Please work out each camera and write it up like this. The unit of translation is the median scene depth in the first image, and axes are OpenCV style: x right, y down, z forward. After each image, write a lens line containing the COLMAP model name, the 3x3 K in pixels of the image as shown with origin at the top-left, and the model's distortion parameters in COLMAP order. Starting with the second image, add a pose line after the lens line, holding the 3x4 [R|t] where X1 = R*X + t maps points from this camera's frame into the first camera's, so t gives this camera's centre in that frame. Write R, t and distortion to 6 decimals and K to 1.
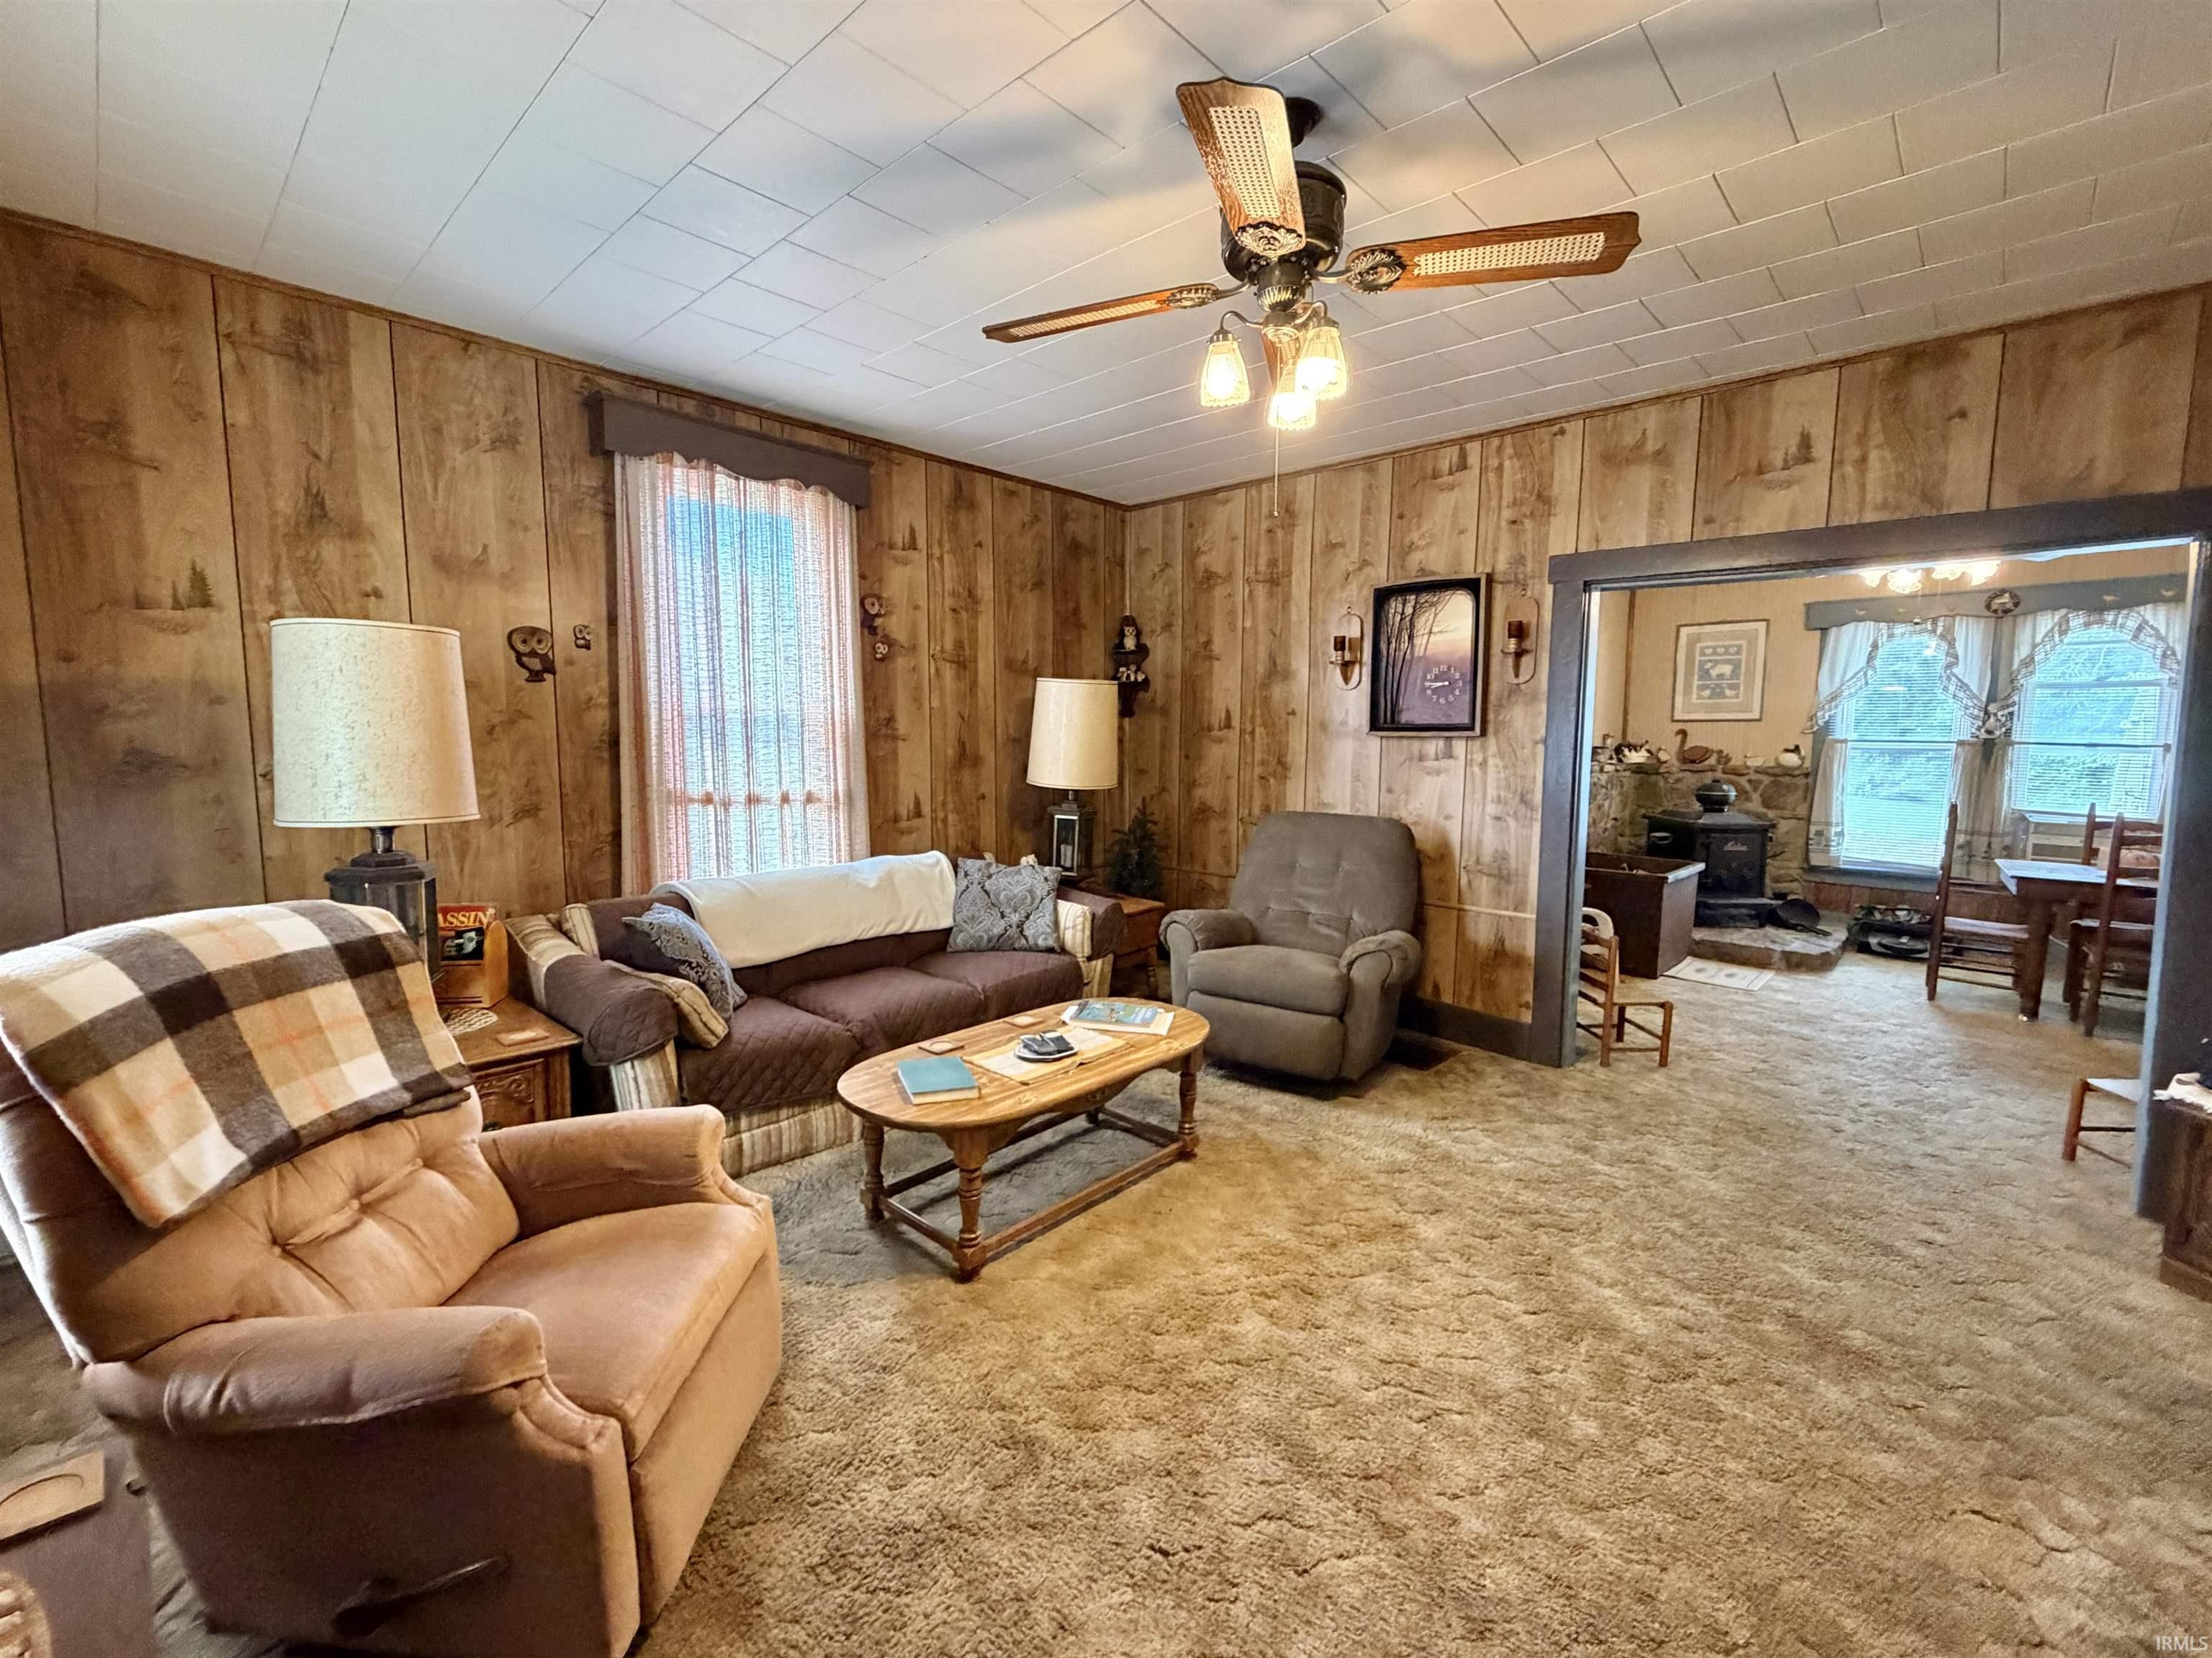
lens RADIAL K [[947.4, 0, 1104.5], [0, 947.4, 831.0], [0, 0, 1]] dist [0.002500, -0.000351]
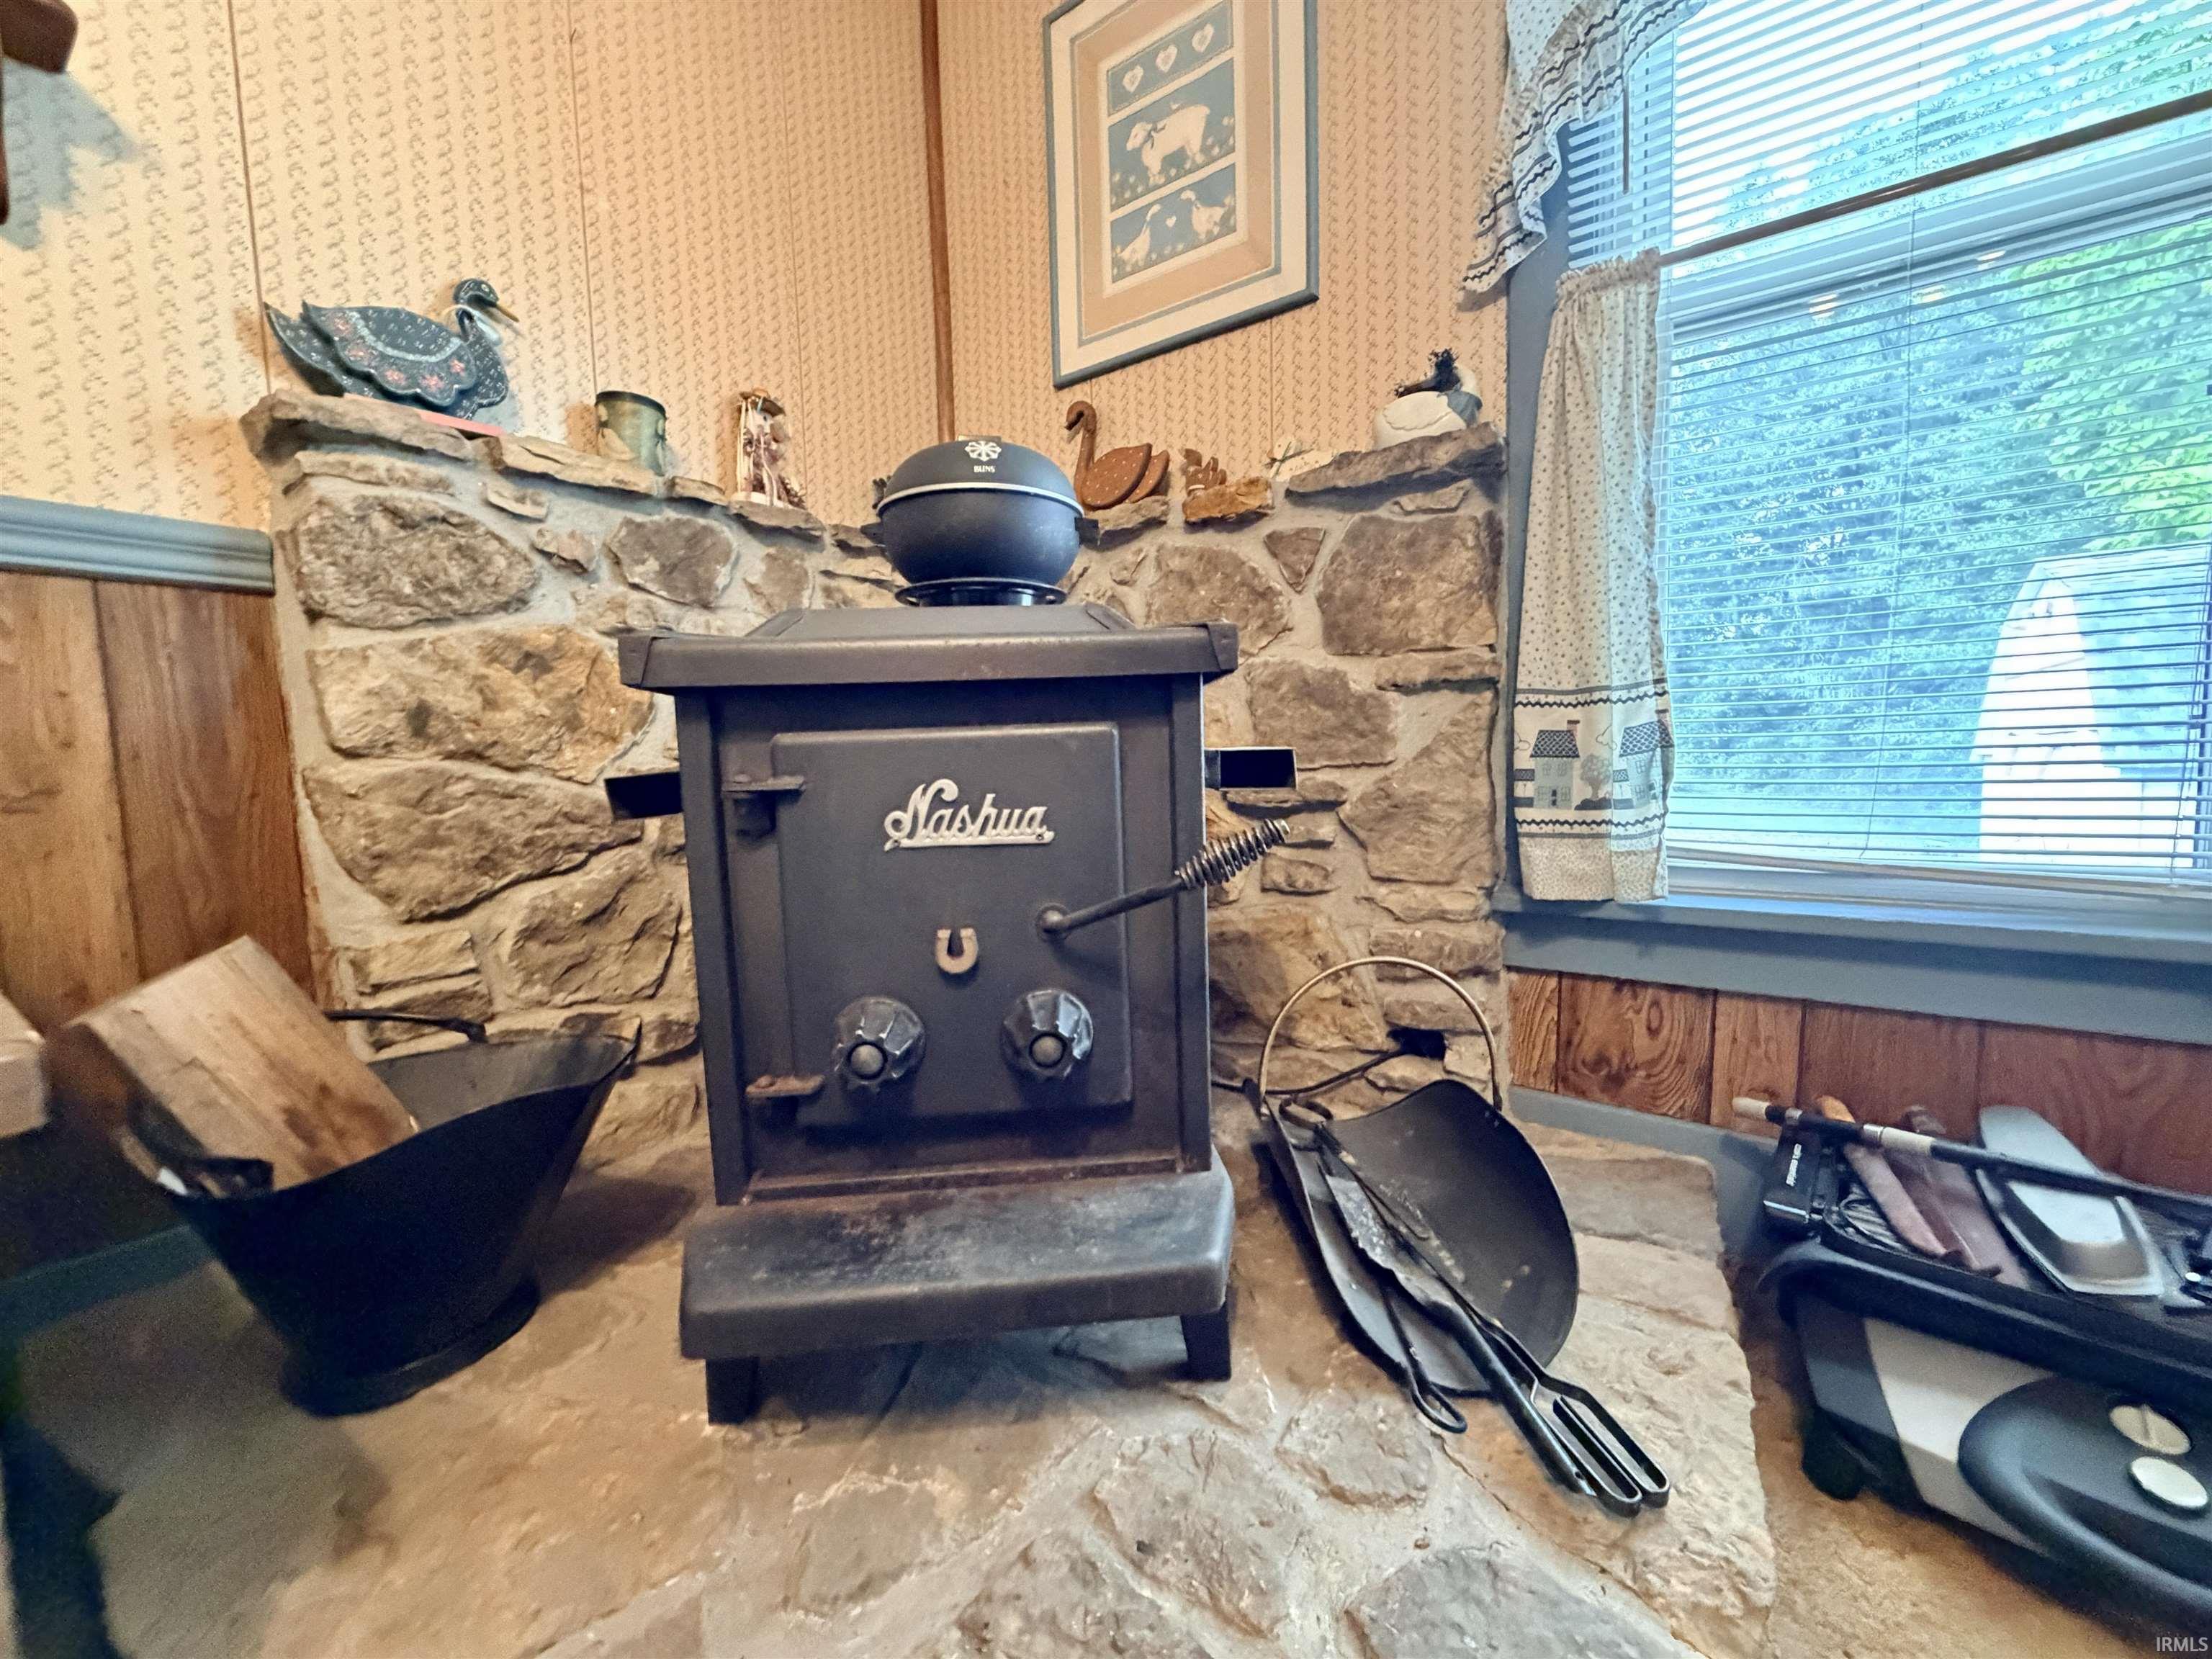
lens RADIAL K [[881.3, 0, 1102.0], [0, 881.3, 832.0], [0, 0, 1]] dist [0.001397, -0.000005]
pose [[0.990525, -0.043258, 0.130342, 0.657609], [0.046616, 0.998652, -0.022824, 0.021974], [-0.129179, 0.028684, 0.991206, 0.859825]]
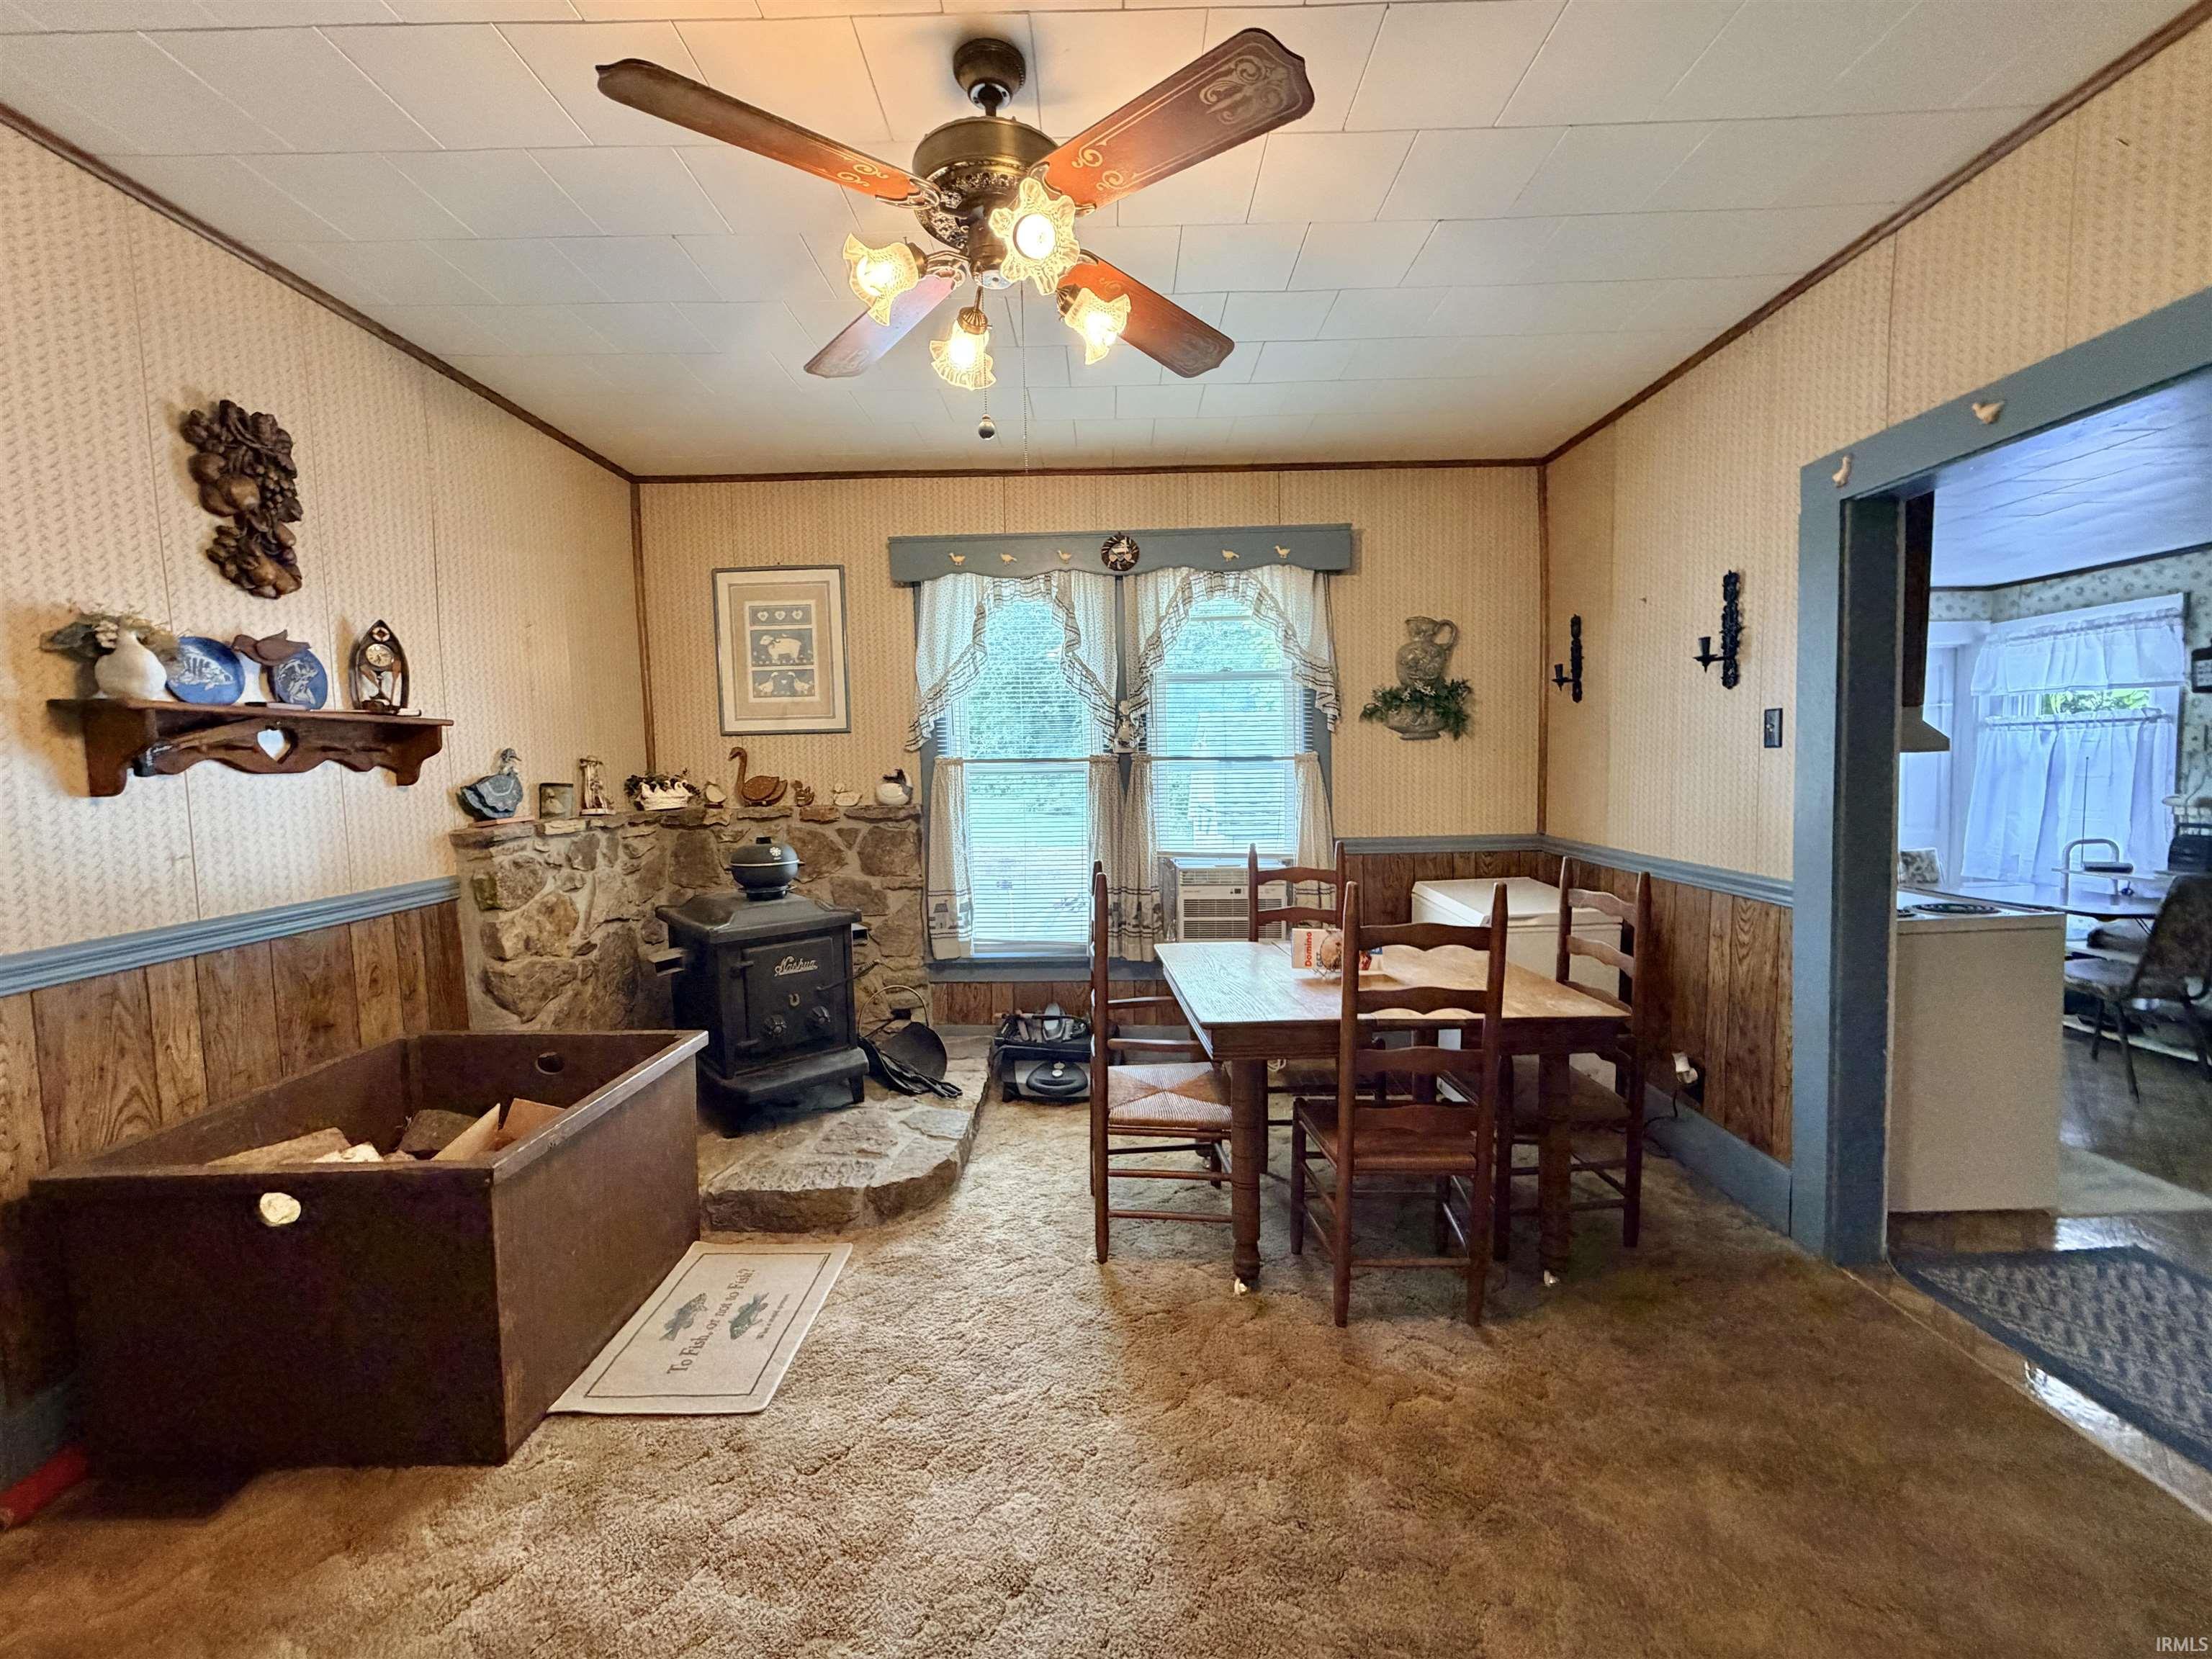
lens RADIAL K [[881.3, 0, 1102.0], [0, 881.3, 832.0], [0, 0, 1]] dist [0.001397, -0.000005]
pose [[0.732263, -0.072402, 0.677163, 0.458101], [0.095168, 0.995455, 0.003521, -0.041808], [-0.674340, 0.061866, 0.735825, 0.515968]]
